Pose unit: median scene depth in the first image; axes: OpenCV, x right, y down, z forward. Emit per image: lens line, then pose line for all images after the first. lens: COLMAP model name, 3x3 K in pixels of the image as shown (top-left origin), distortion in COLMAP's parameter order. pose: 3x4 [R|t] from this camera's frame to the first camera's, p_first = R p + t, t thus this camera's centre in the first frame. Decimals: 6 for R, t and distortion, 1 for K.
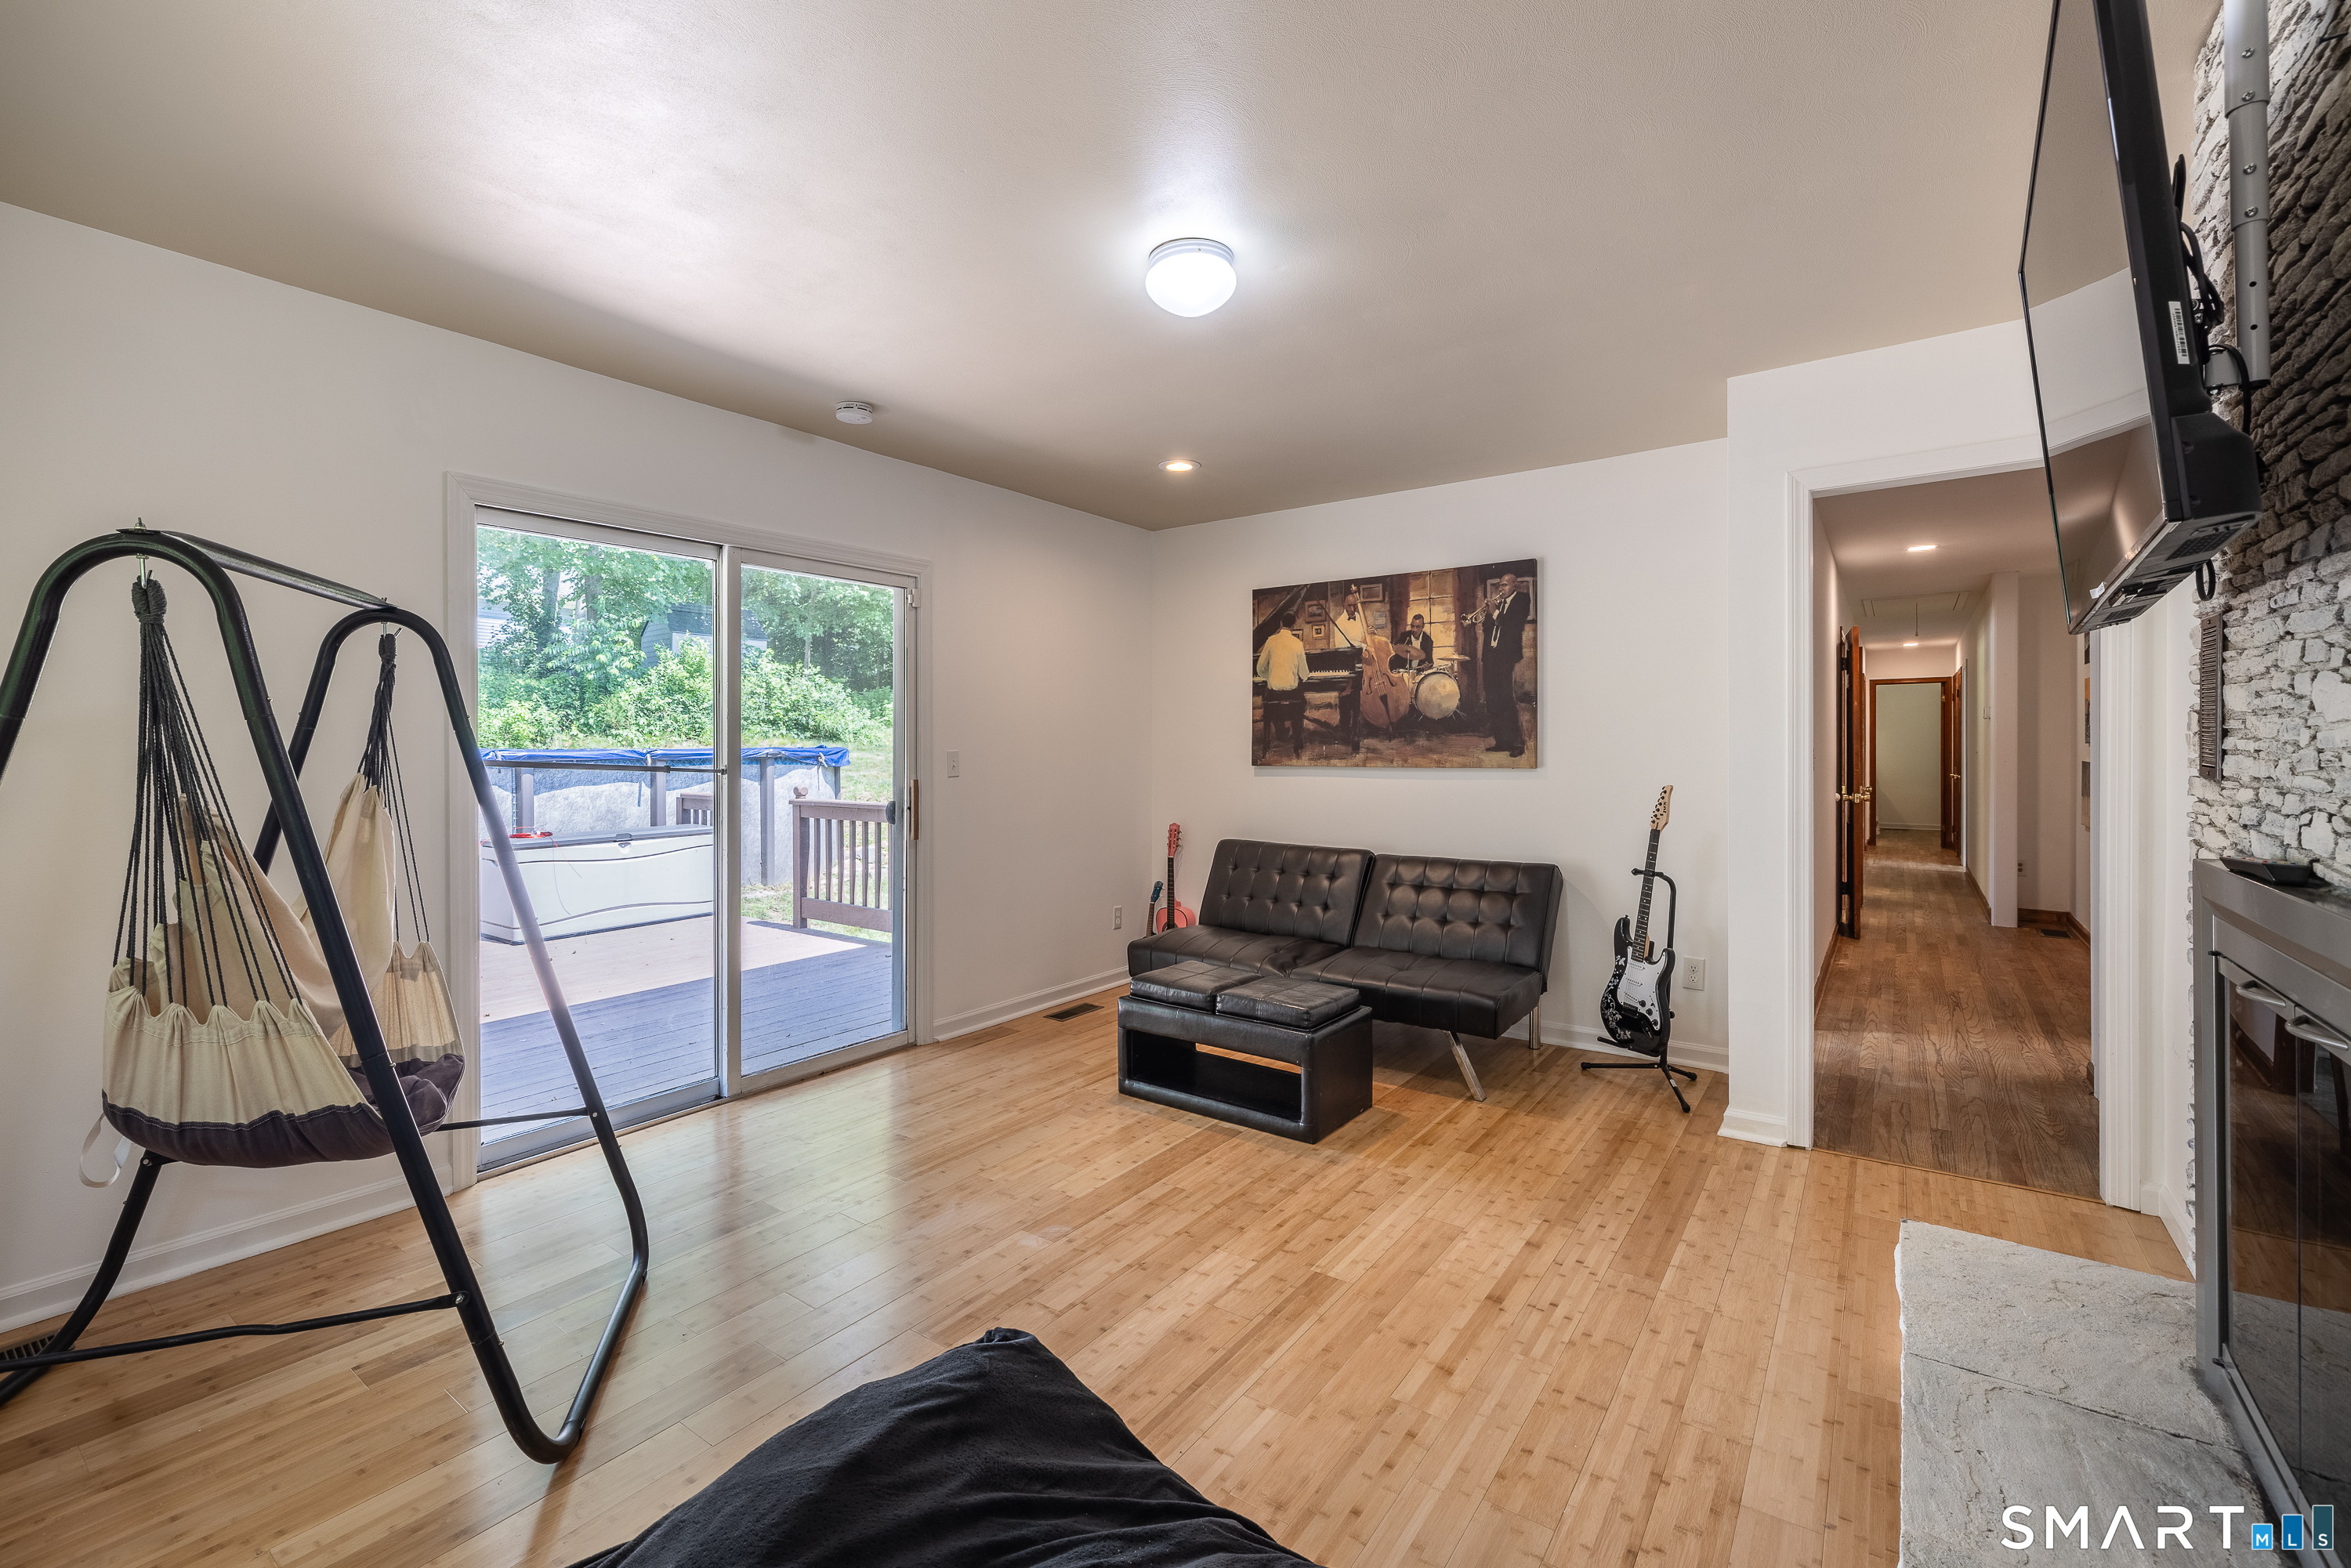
lens RADIAL K [[1021.6, 0, 1189.1], [0, 1021.6, 708.1], [0, 0, 1]] dist [-0.003915, -0.000438]
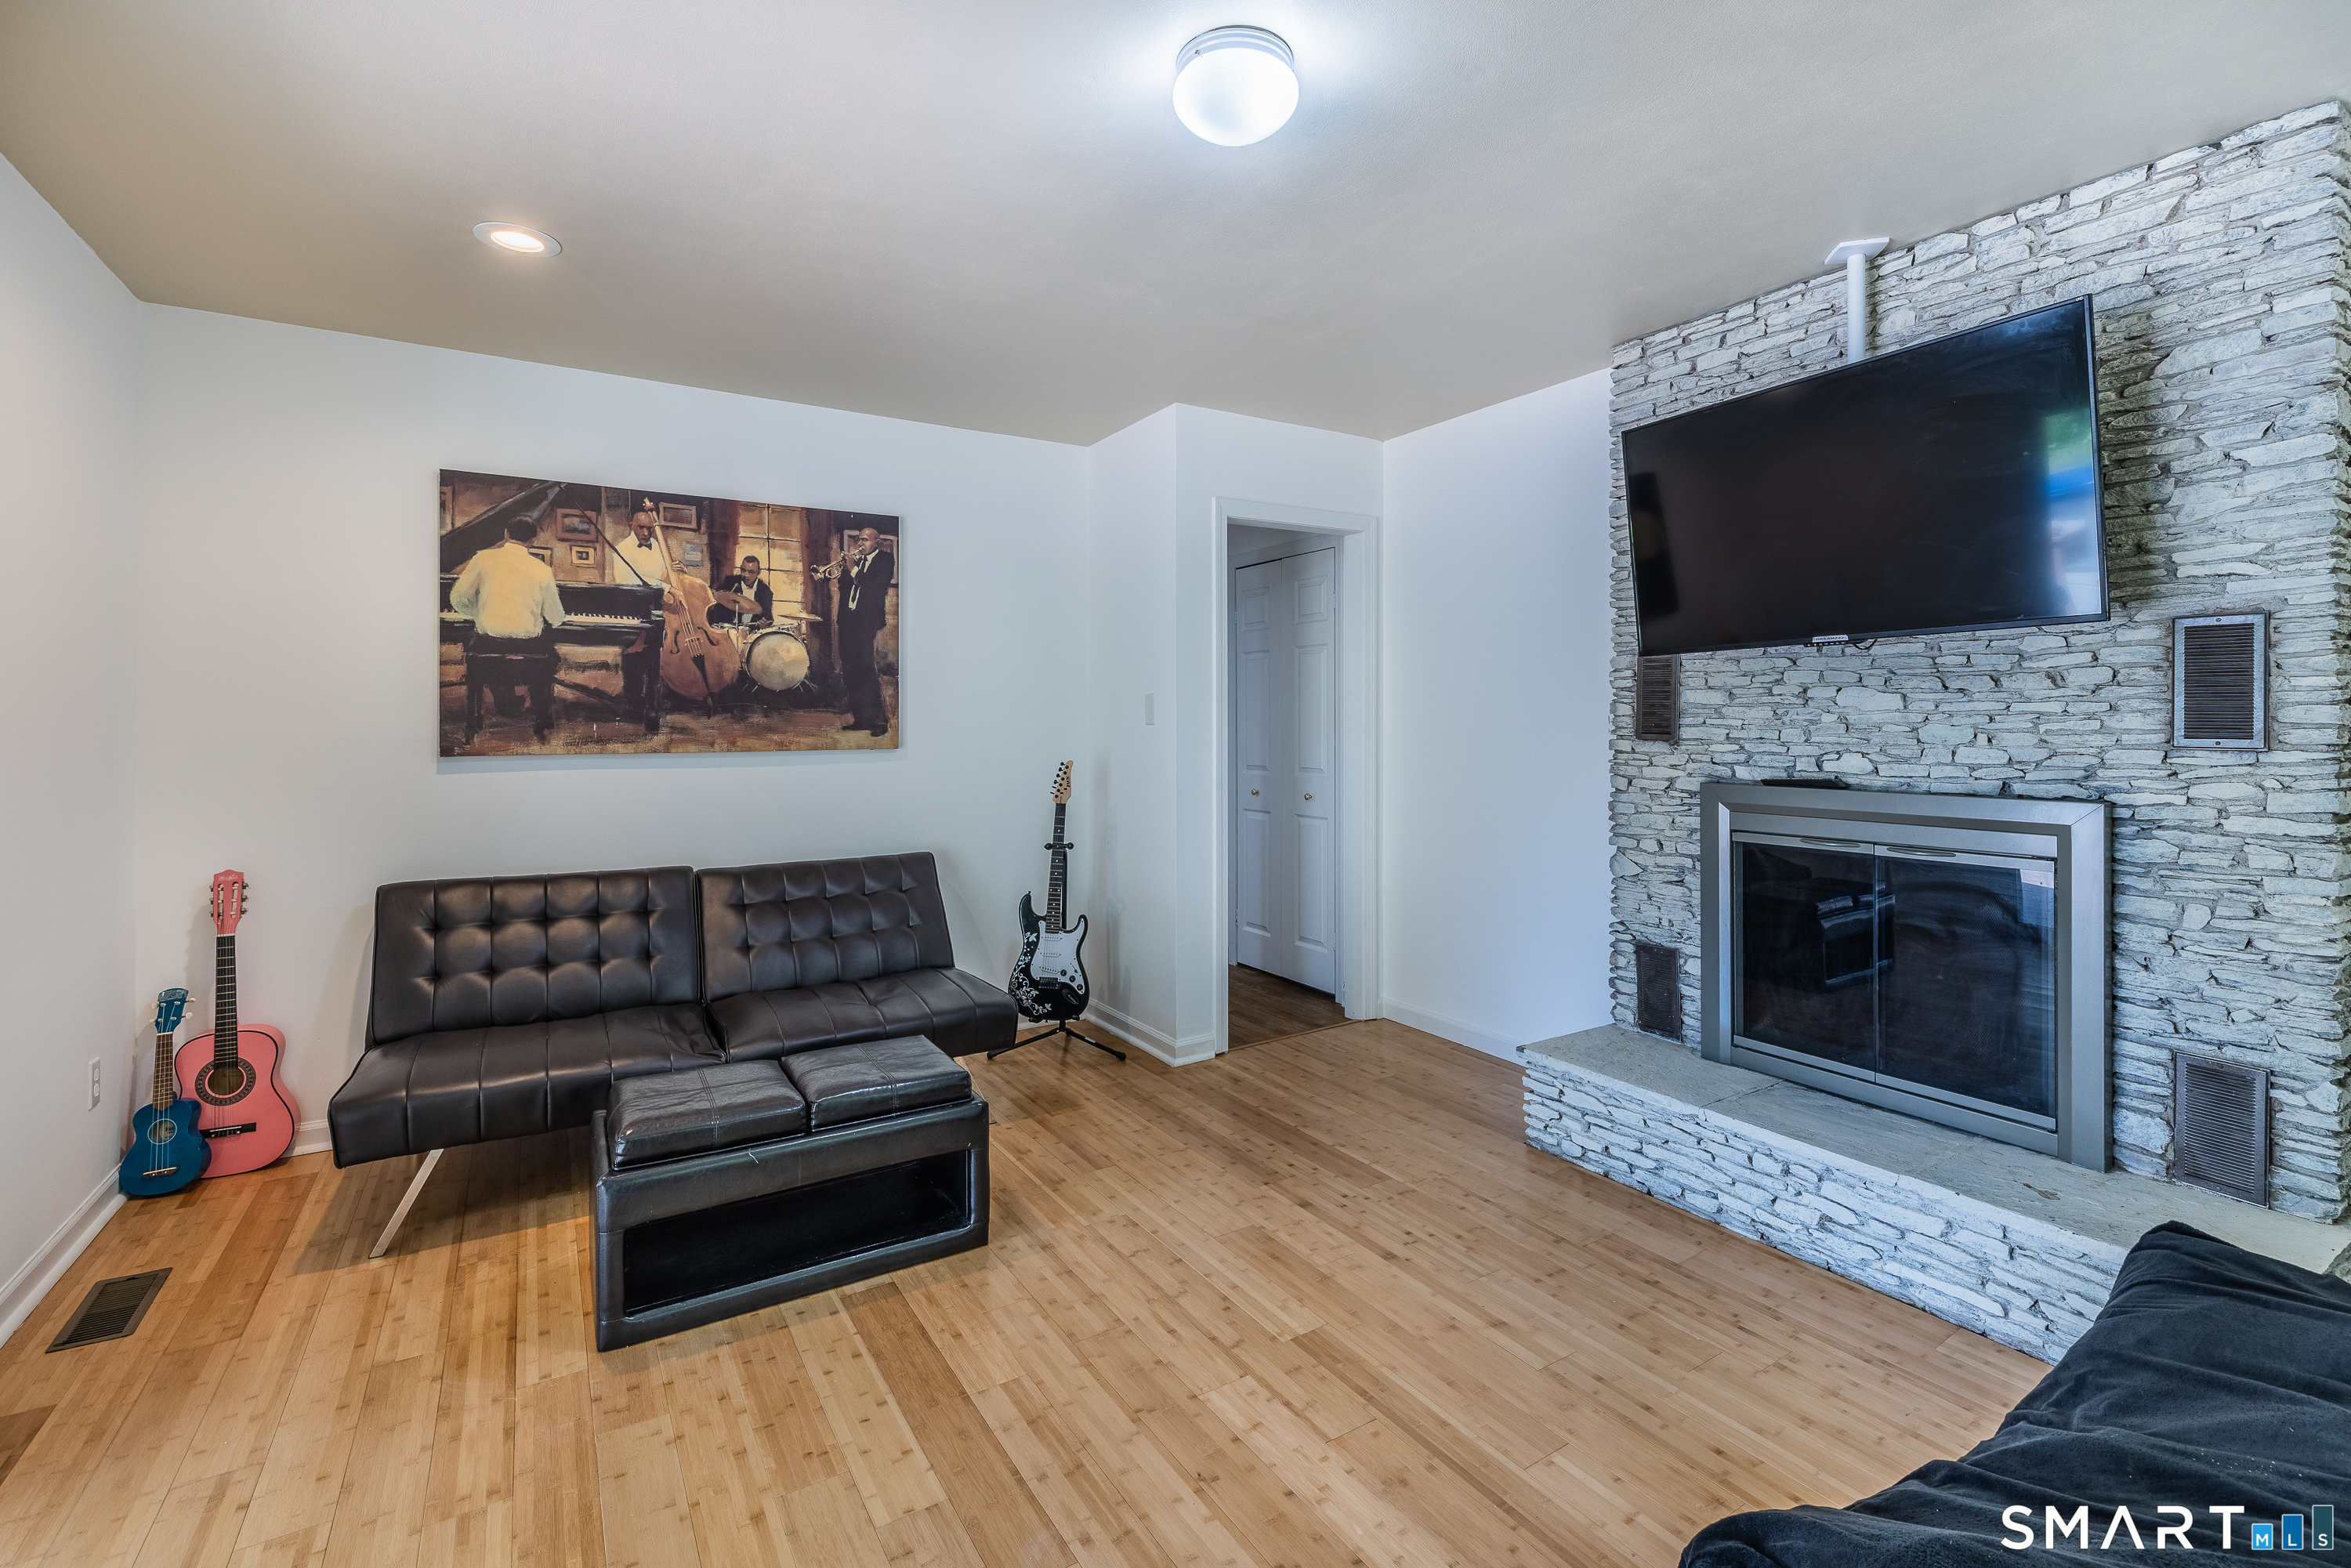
lens RADIAL K [[1003.9, 0, 1175.0], [0, 1003.9, 692.5], [0, 0, 1]] dist [-0.001528, -0.000276]
pose [[0.379051, 0.030718, 0.924866, -0.370608], [-0.030573, 0.999319, -0.020661, 0.019279], [-0.924871, -0.020445, 0.379732, 0.416148]]
